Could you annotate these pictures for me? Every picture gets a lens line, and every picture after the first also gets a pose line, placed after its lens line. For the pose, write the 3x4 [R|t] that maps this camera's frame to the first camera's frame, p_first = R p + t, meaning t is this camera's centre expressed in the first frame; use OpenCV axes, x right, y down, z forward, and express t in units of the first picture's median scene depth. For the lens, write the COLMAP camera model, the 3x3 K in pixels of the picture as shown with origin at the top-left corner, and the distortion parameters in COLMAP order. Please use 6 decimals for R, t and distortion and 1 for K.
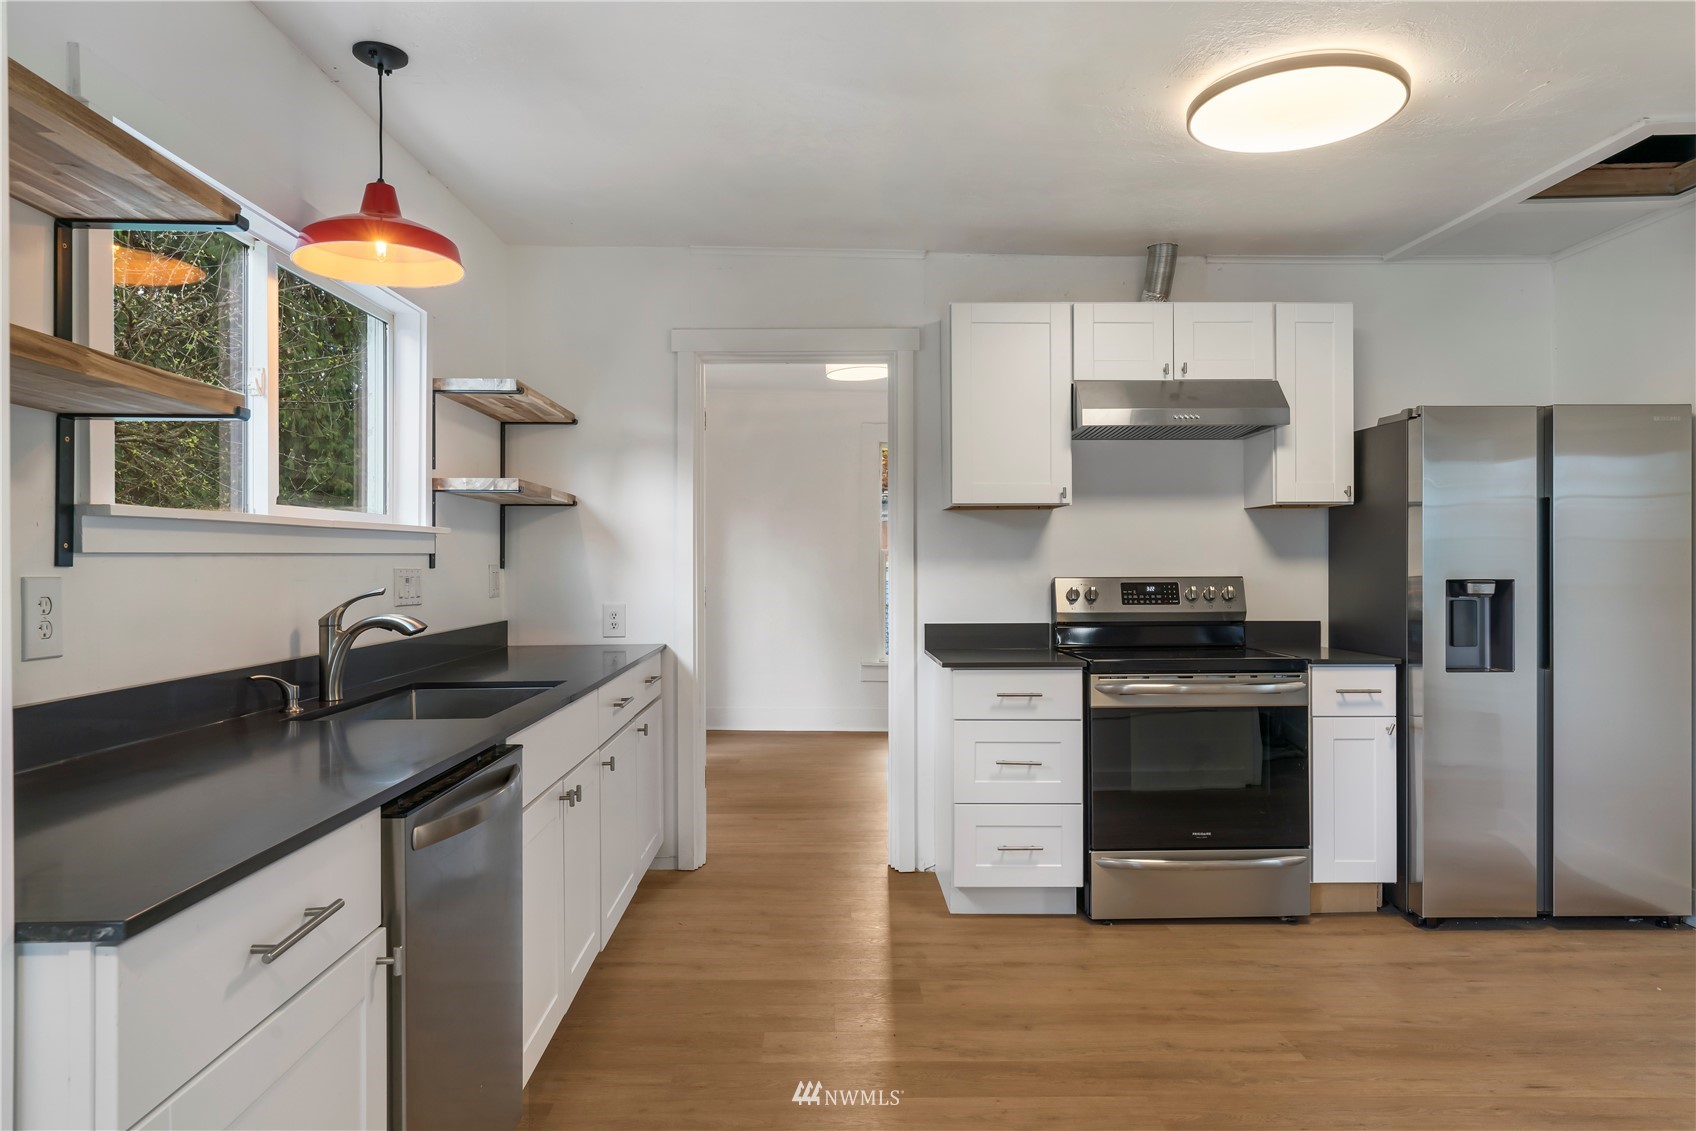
lens RADIAL K [[1140.3, 0, 848.5], [0, 1140.3, 555.7], [0, 0, 1]] dist [0.005456, 0.002277]
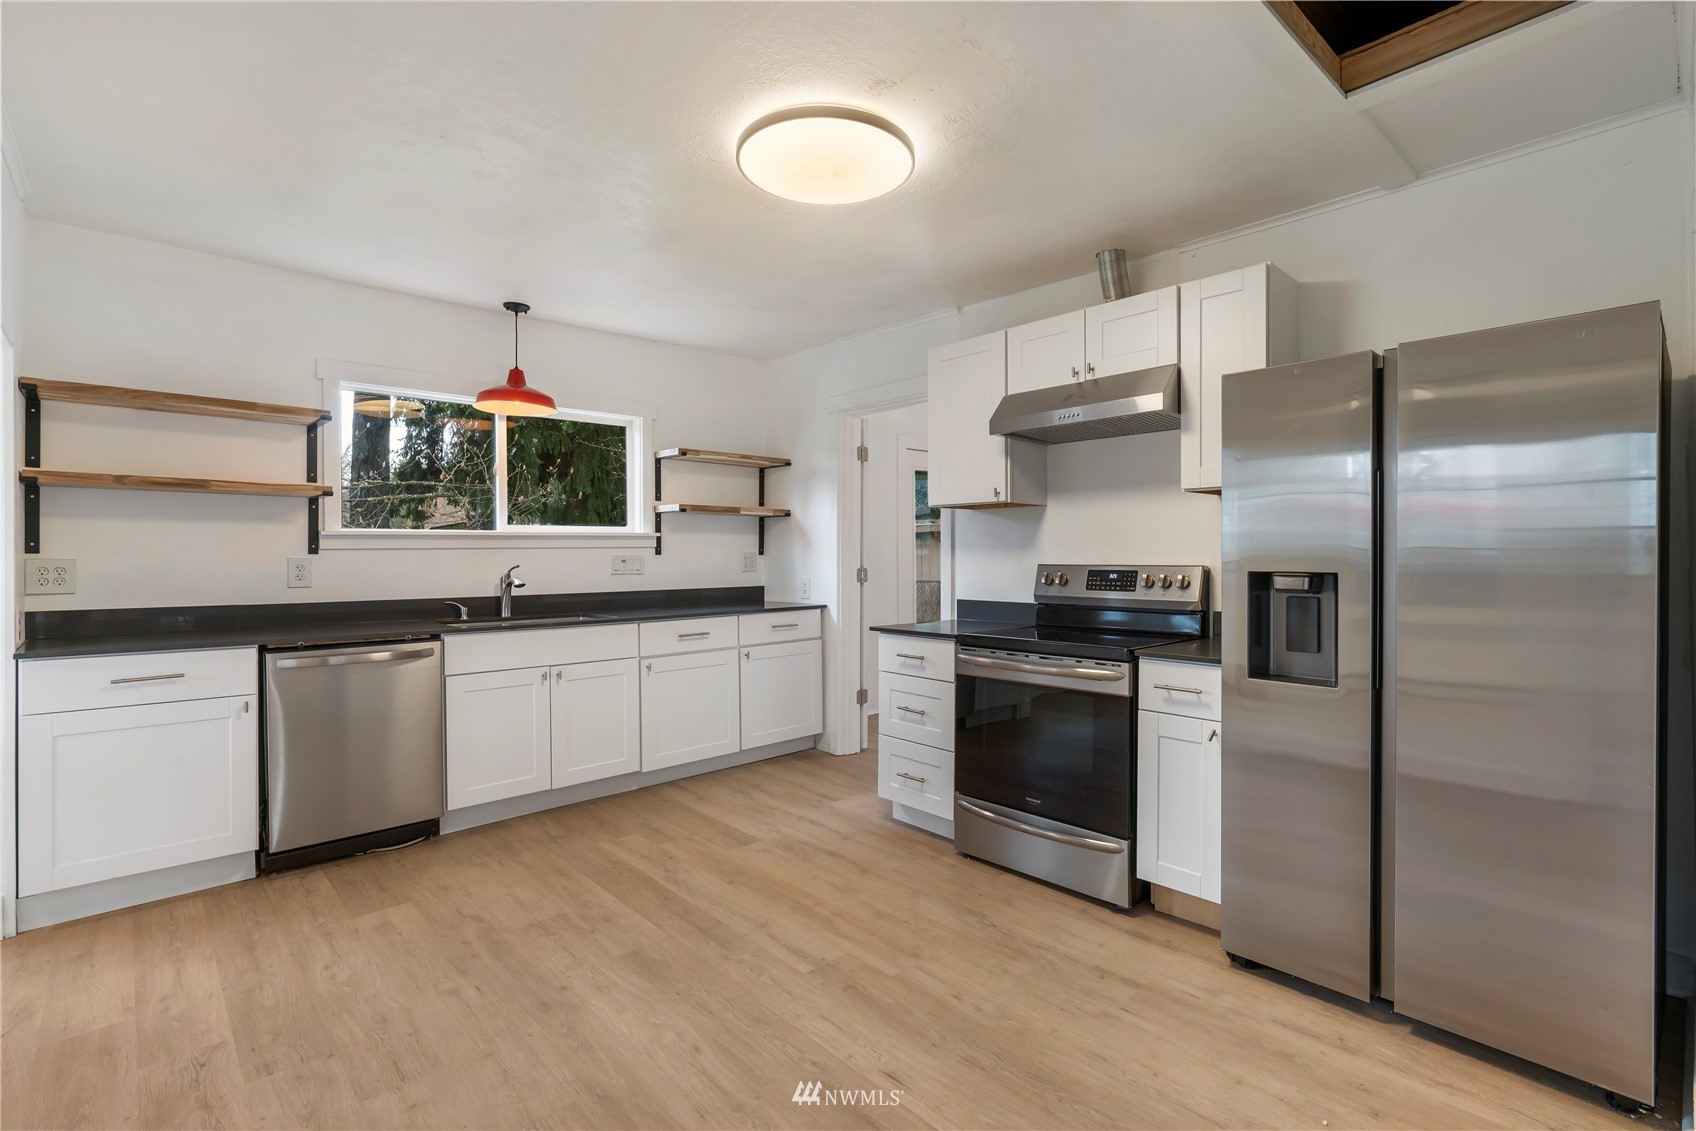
lens RADIAL K [[817.1, 0, 854.3], [0, 817.1, 558.3], [0, 0, 1]] dist [-0.002486, 0.001003]
pose [[0.640701, 0.006390, -0.767764, 0.805993], [0.006175, 0.999890, 0.013475, 0.000787], [0.767766, -0.013374, 0.640591, 0.375227]]
